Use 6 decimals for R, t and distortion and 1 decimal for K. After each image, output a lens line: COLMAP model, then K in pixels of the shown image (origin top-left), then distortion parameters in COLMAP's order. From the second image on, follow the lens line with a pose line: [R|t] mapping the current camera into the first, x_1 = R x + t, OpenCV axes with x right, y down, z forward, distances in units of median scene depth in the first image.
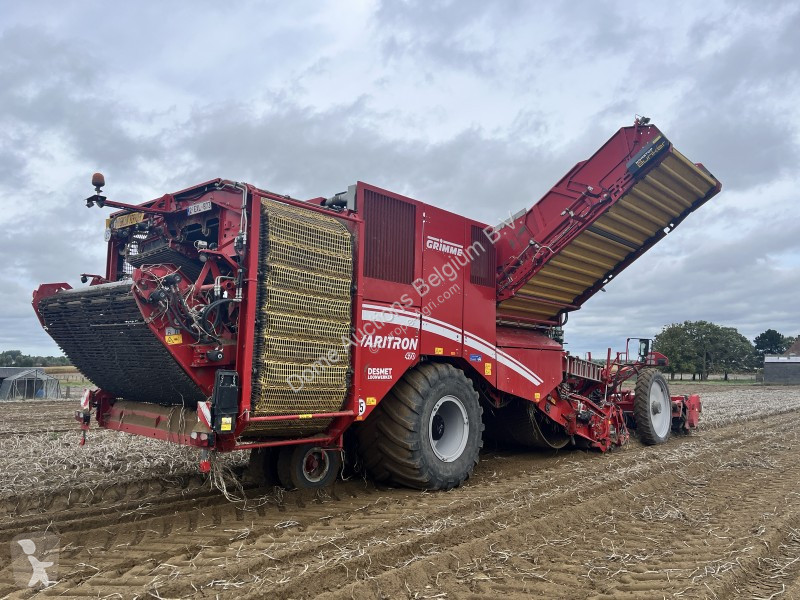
lens RADIAL K [[600.9, 0, 400.0], [0, 600.9, 300.0], [0, 0, 1]] dist [0.049143, -0.004049]
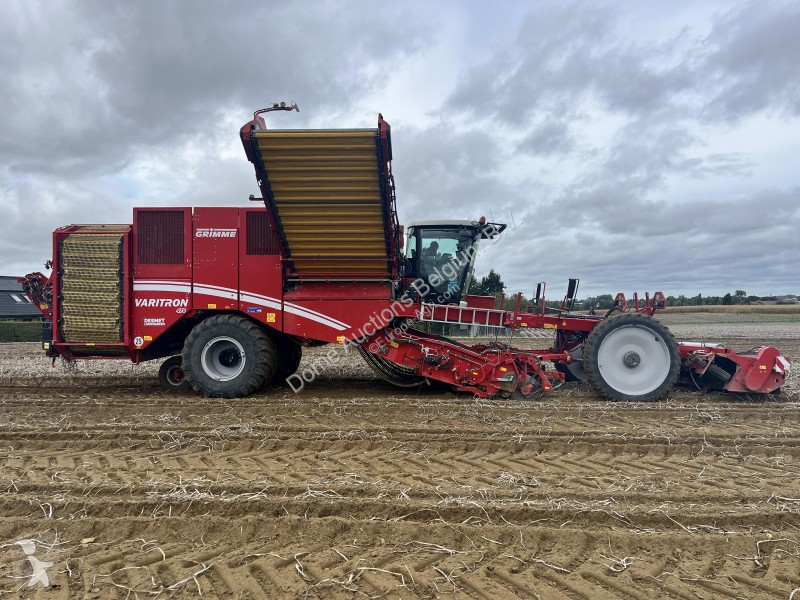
lens RADIAL K [[629.0, 0, 400.0], [0, 629.0, 300.0], [0, 0, 1]] dist [0.025784, -0.003327]
pose [[0.647582, -0.030696, -0.761377, 1.491987], [0.100096, 0.993957, 0.045062, 0.045384], [0.755393, -0.105392, 0.646741, 0.346612]]
